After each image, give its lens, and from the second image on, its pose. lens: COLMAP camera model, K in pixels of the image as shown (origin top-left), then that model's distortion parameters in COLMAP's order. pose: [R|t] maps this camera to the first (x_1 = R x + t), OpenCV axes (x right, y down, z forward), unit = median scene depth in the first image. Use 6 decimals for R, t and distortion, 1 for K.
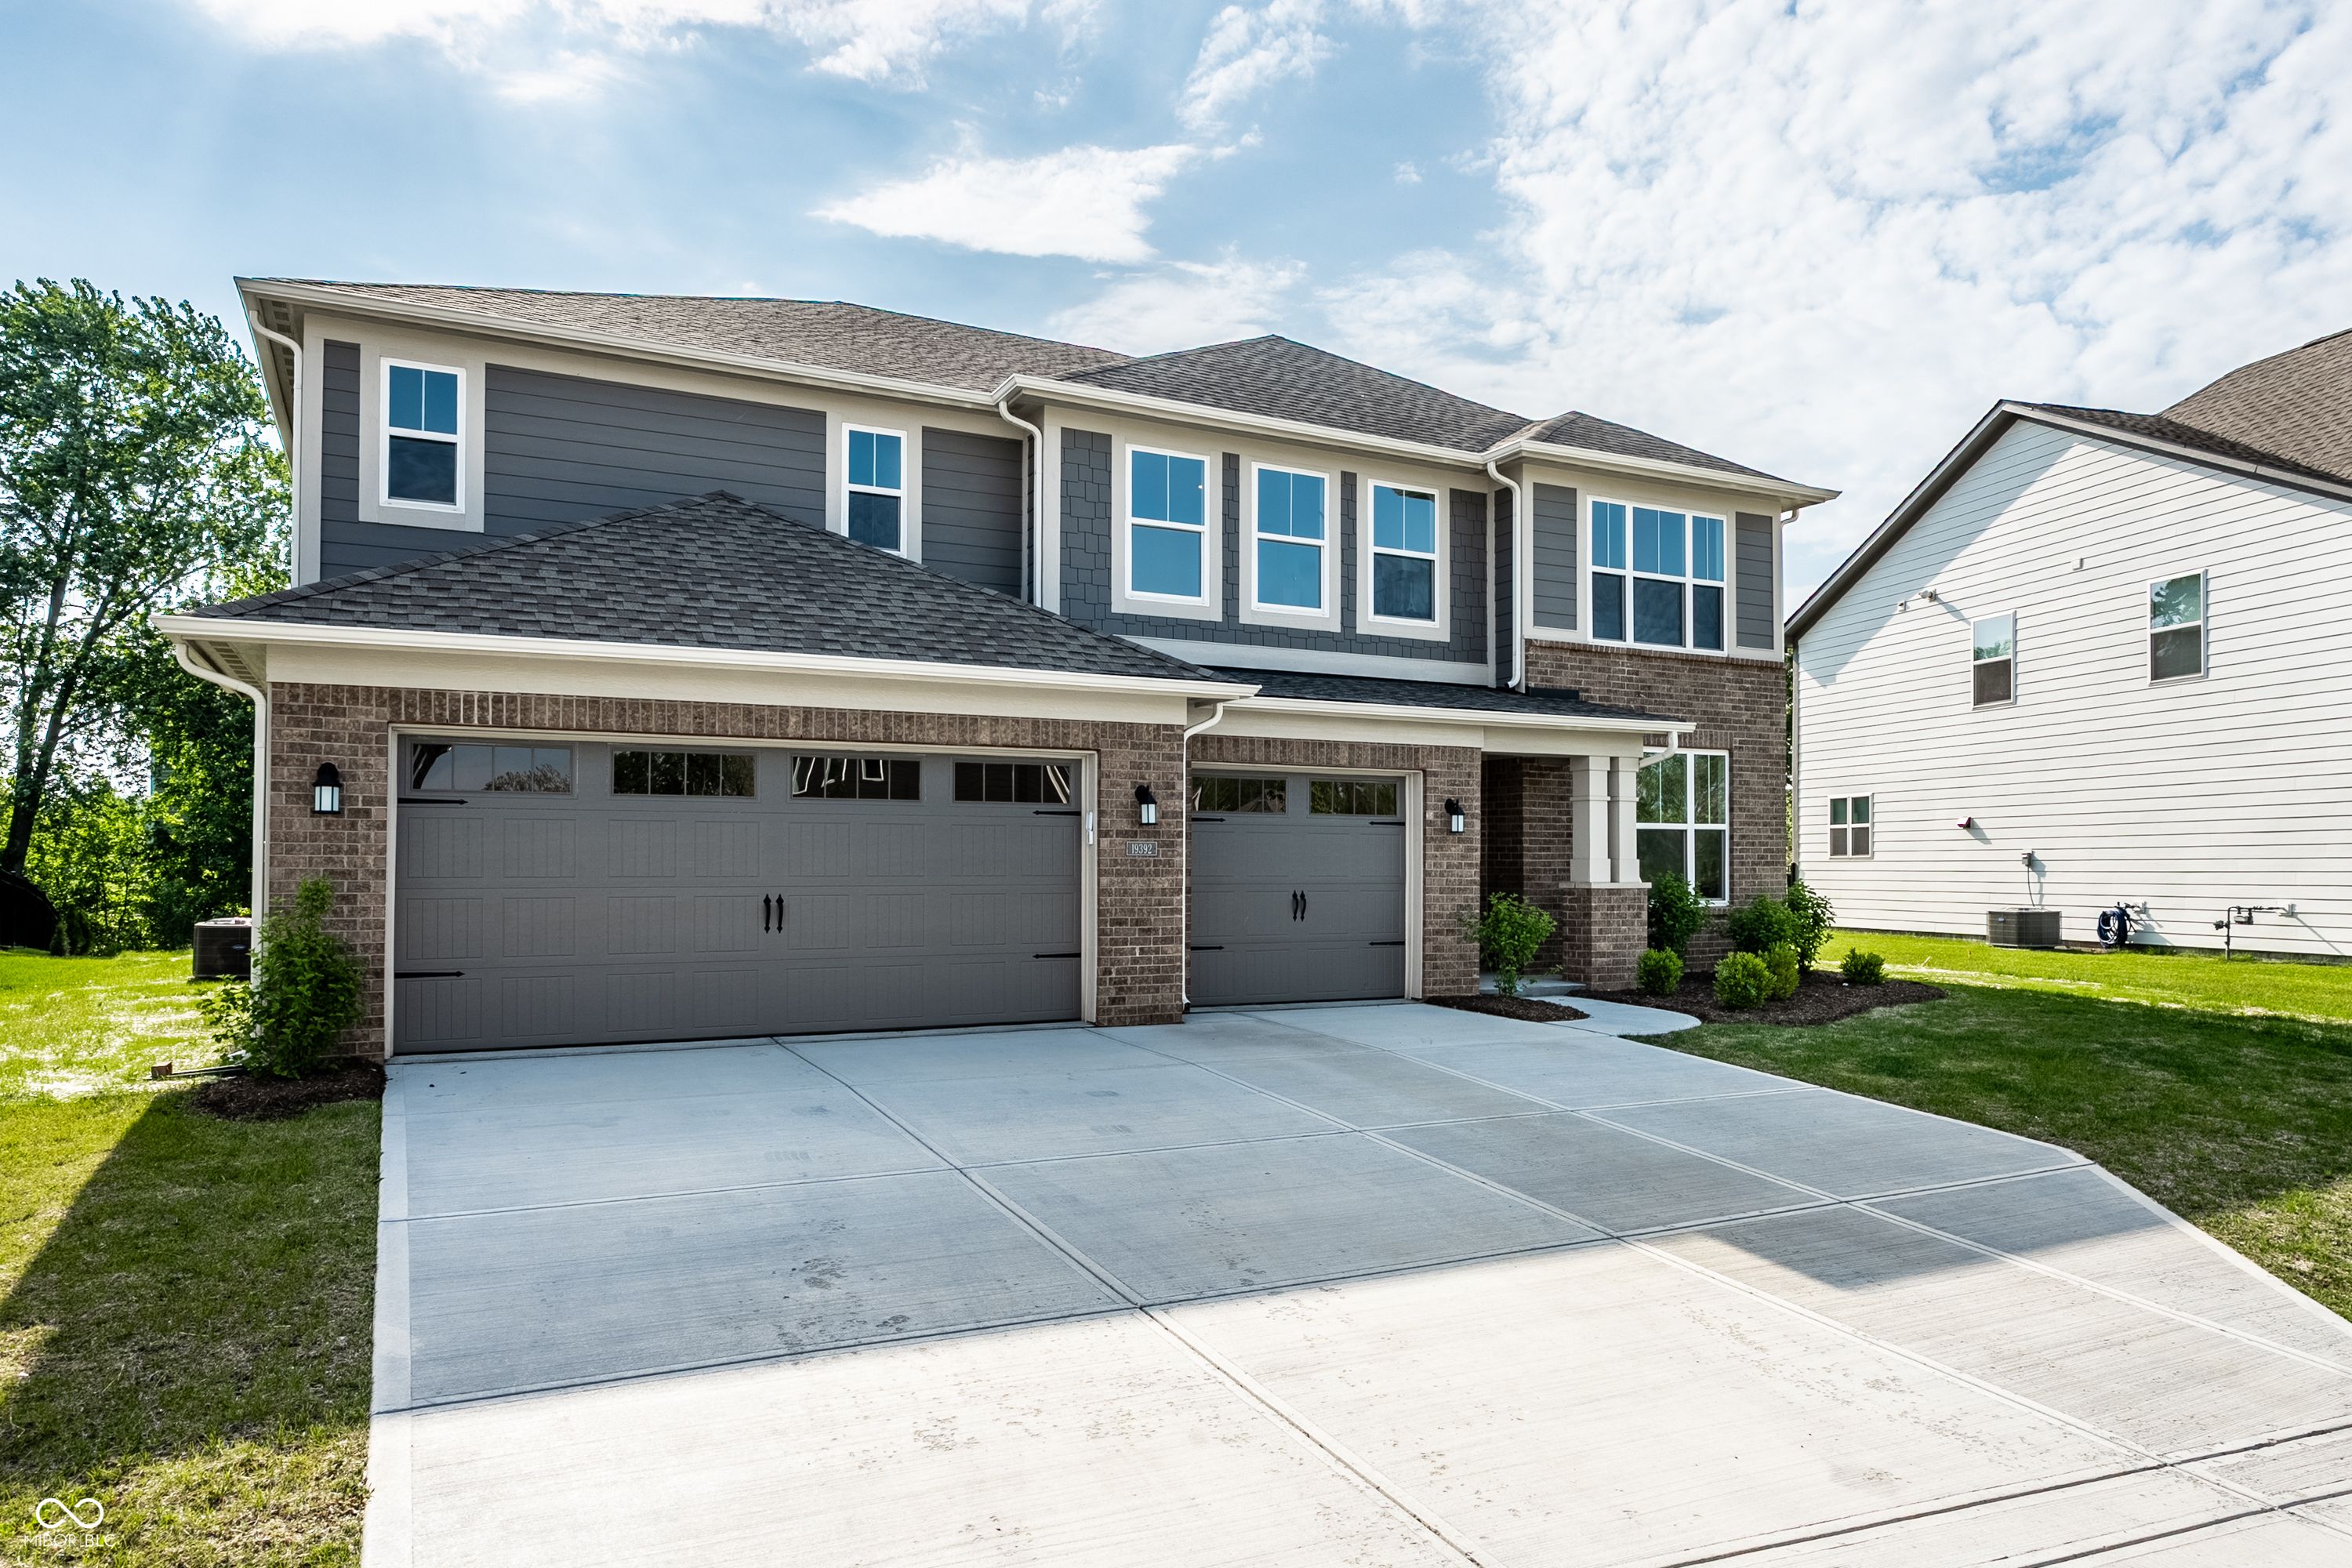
lens RADIAL K [[1499.8, 0, 1172.3], [0, 1499.8, 863.7], [0, 0, 1]] dist [-0.005168, 0.000496]
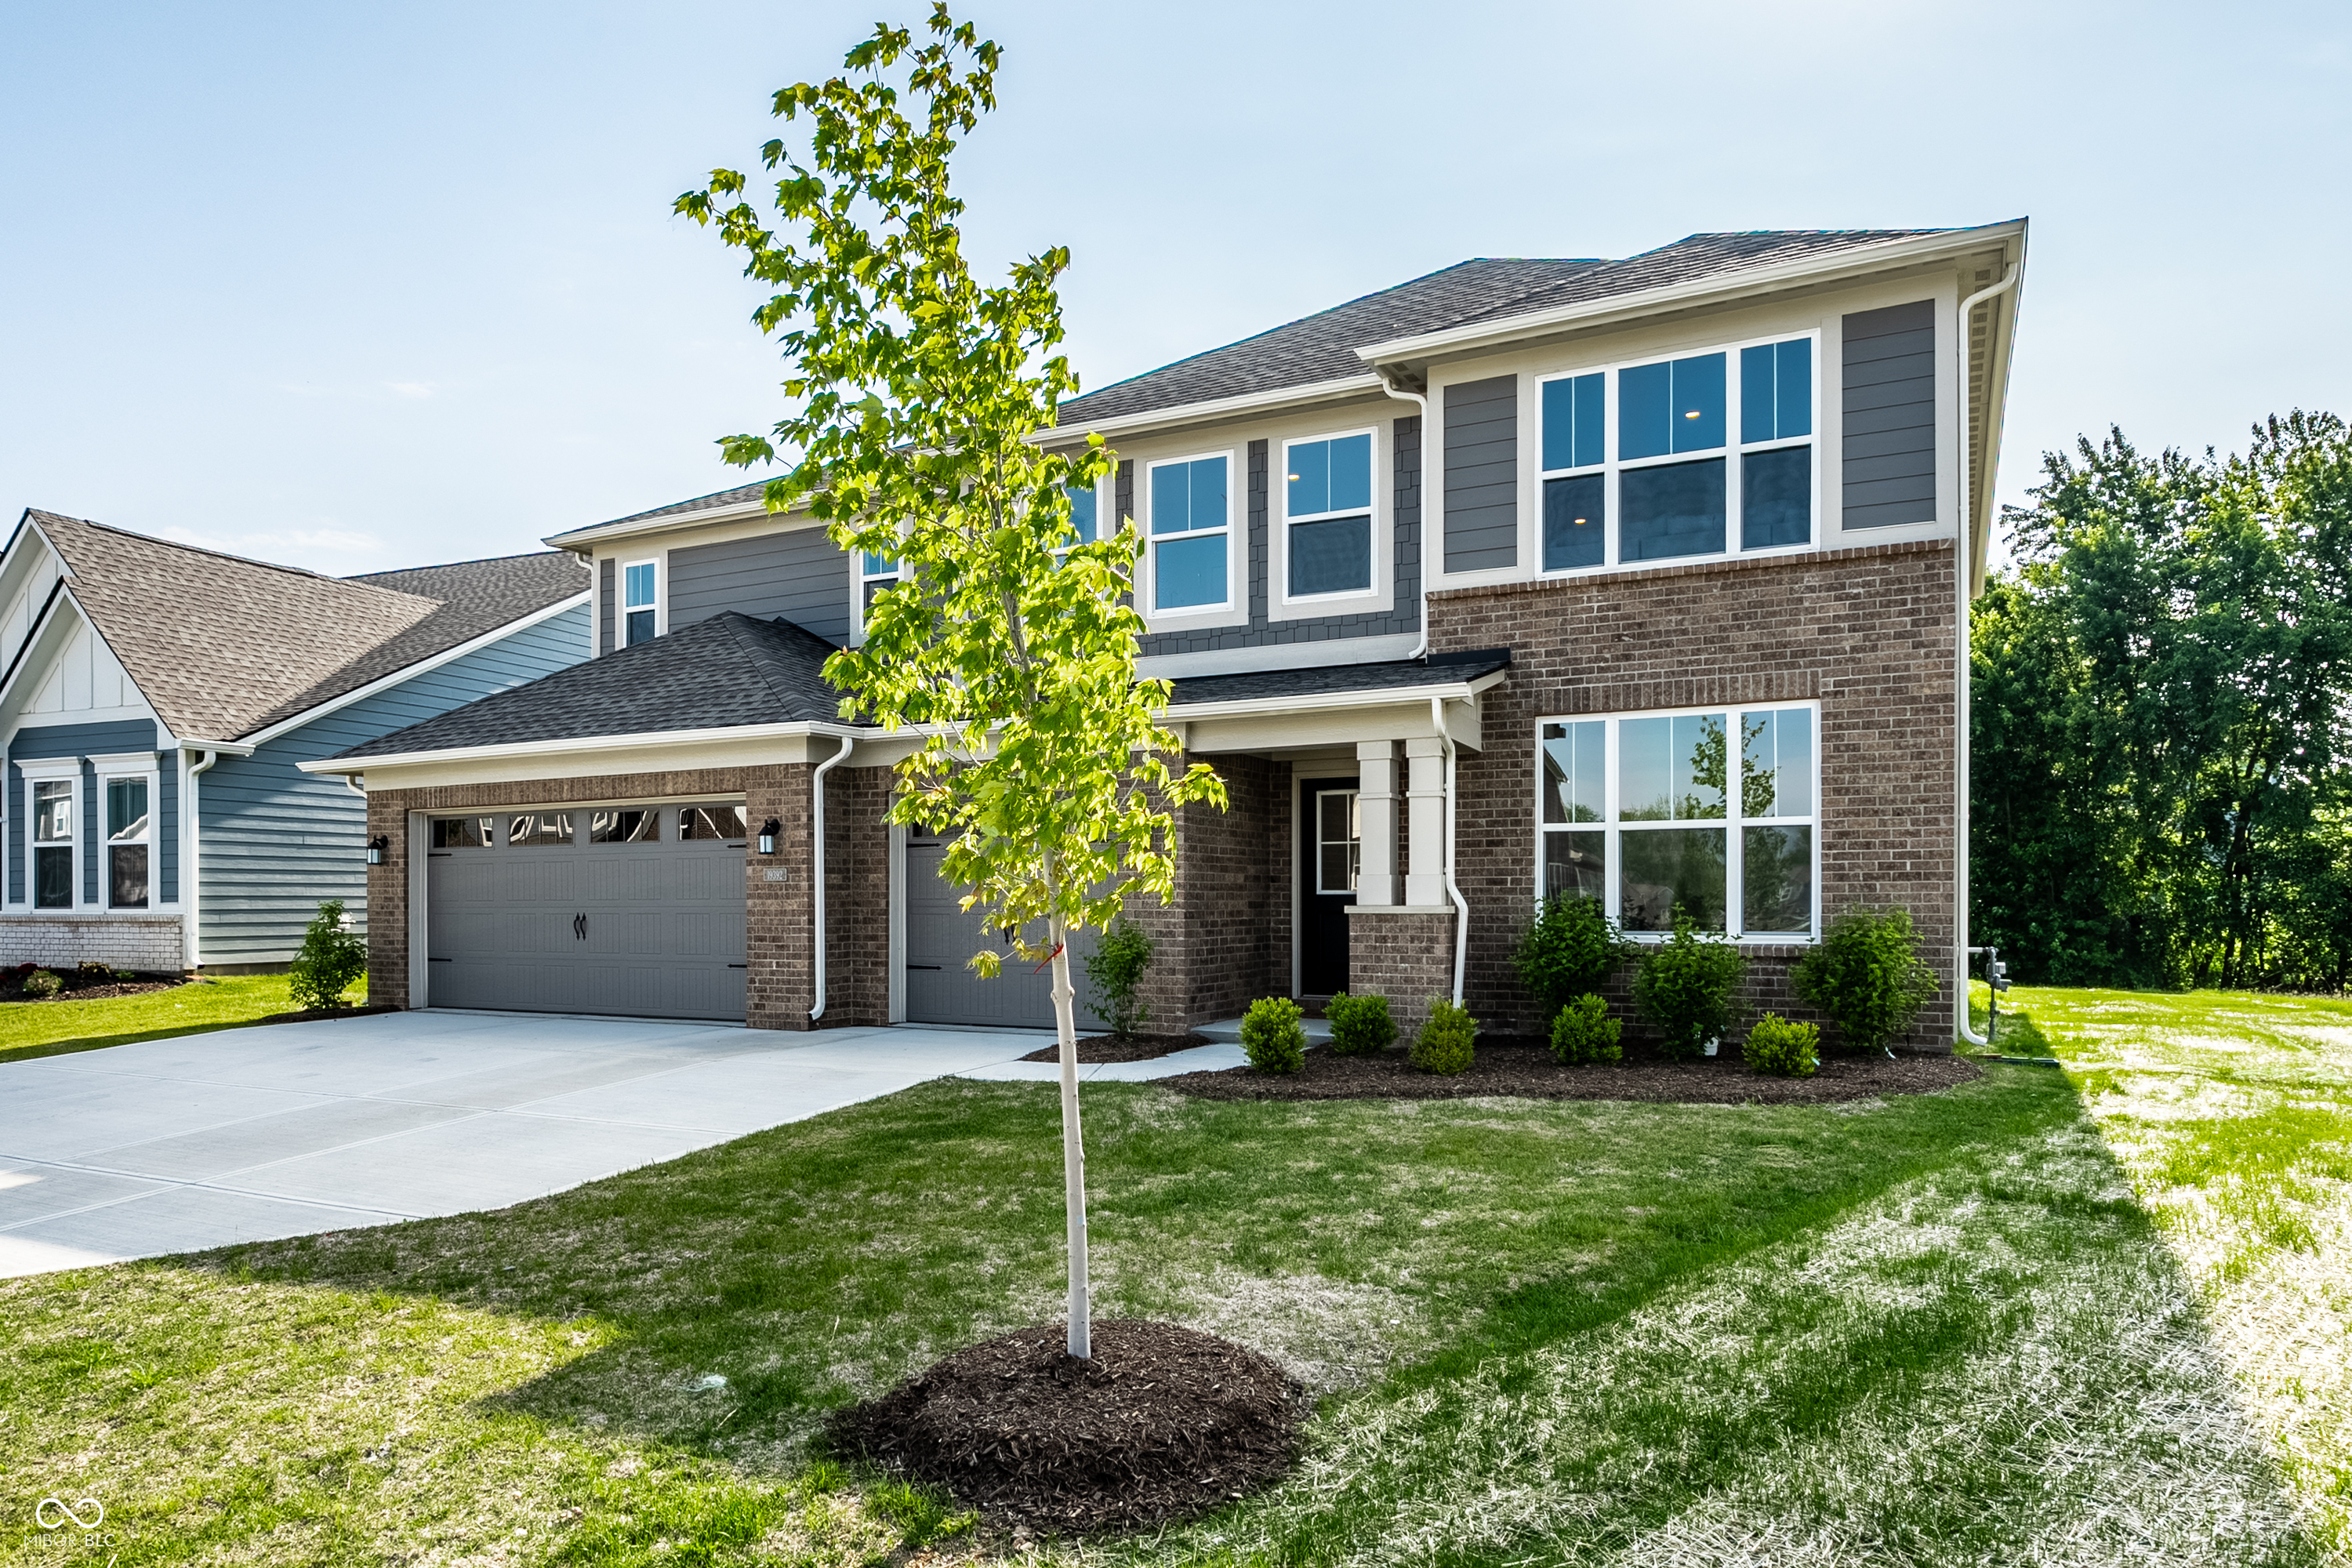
lens RADIAL K [[1558.8, 0, 1174.9], [0, 1558.8, 909.3], [0, 0, 1]] dist [0.016789, -0.000973]
pose [[0.553975, 0.001658, -0.832532, 0.829581], [0.007304, 0.999950, 0.006851, 0.007511], [0.832501, -0.009876, 0.553935, 0.435638]]
